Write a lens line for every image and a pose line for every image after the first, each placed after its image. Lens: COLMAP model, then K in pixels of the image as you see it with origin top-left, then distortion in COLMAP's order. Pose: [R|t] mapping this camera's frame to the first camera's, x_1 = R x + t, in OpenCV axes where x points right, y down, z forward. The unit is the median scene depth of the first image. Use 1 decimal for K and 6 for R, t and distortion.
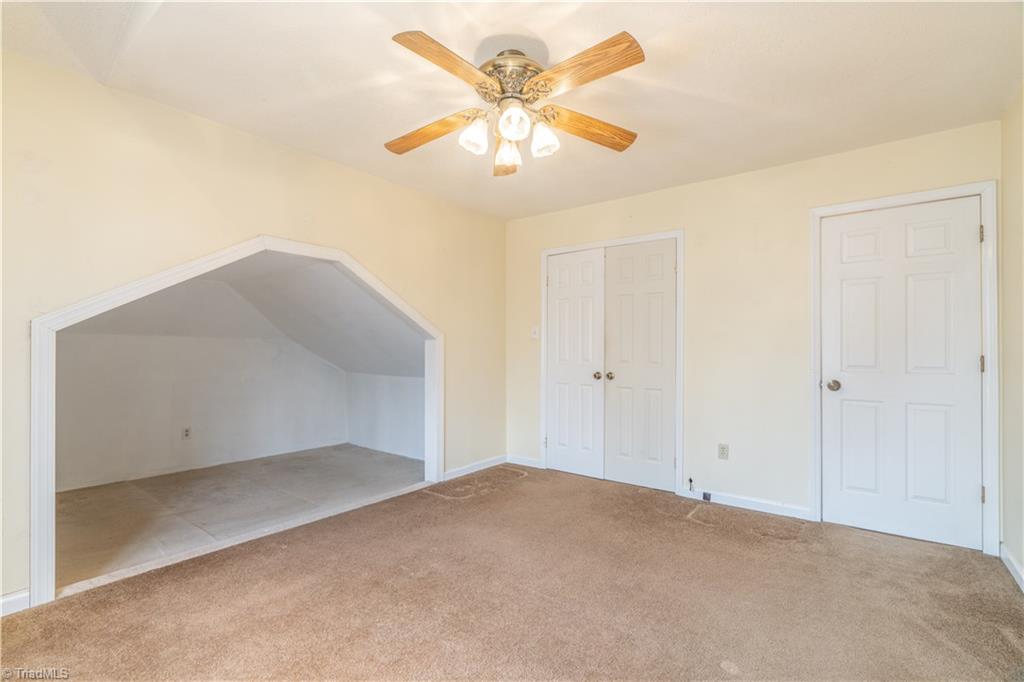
lens RADIAL K [[476.1, 0, 507.9], [0, 476.1, 344.6], [0, 0, 1]] dist [-0.007123, 0.003041]
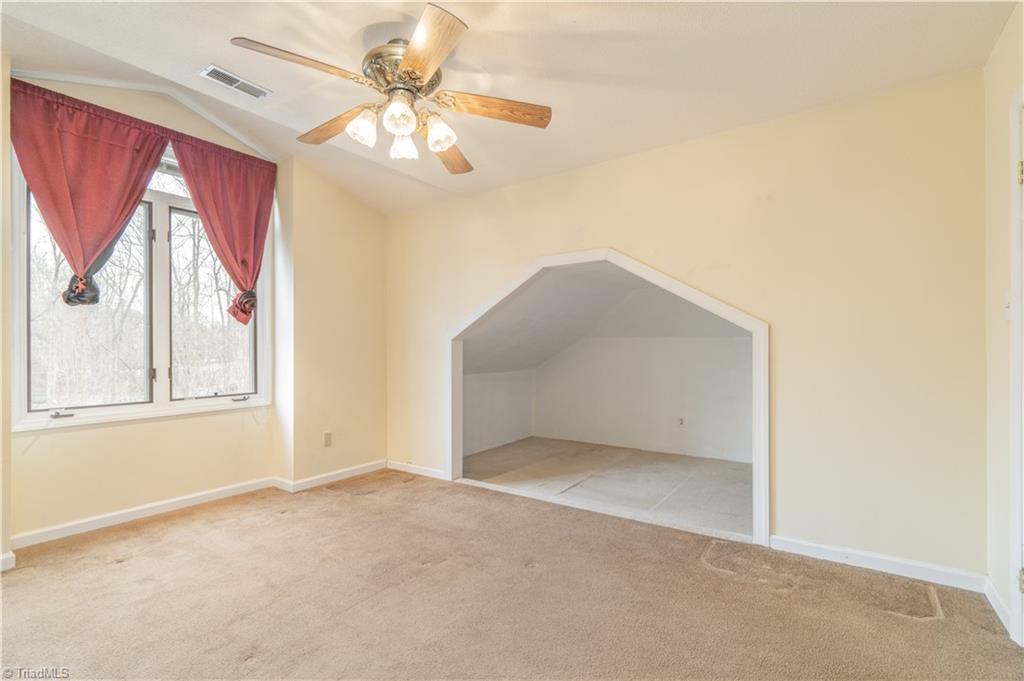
lens RADIAL K [[476.1, 0, 507.6], [0, 476.1, 342.0], [0, 0, 1]] dist [-0.007123, 0.003041]
pose [[0.055078, -0.010156, -0.998430, 0.561393], [0.007228, 0.999926, -0.009772, 0.003698], [0.998456, -0.006678, 0.055147, 0.660110]]
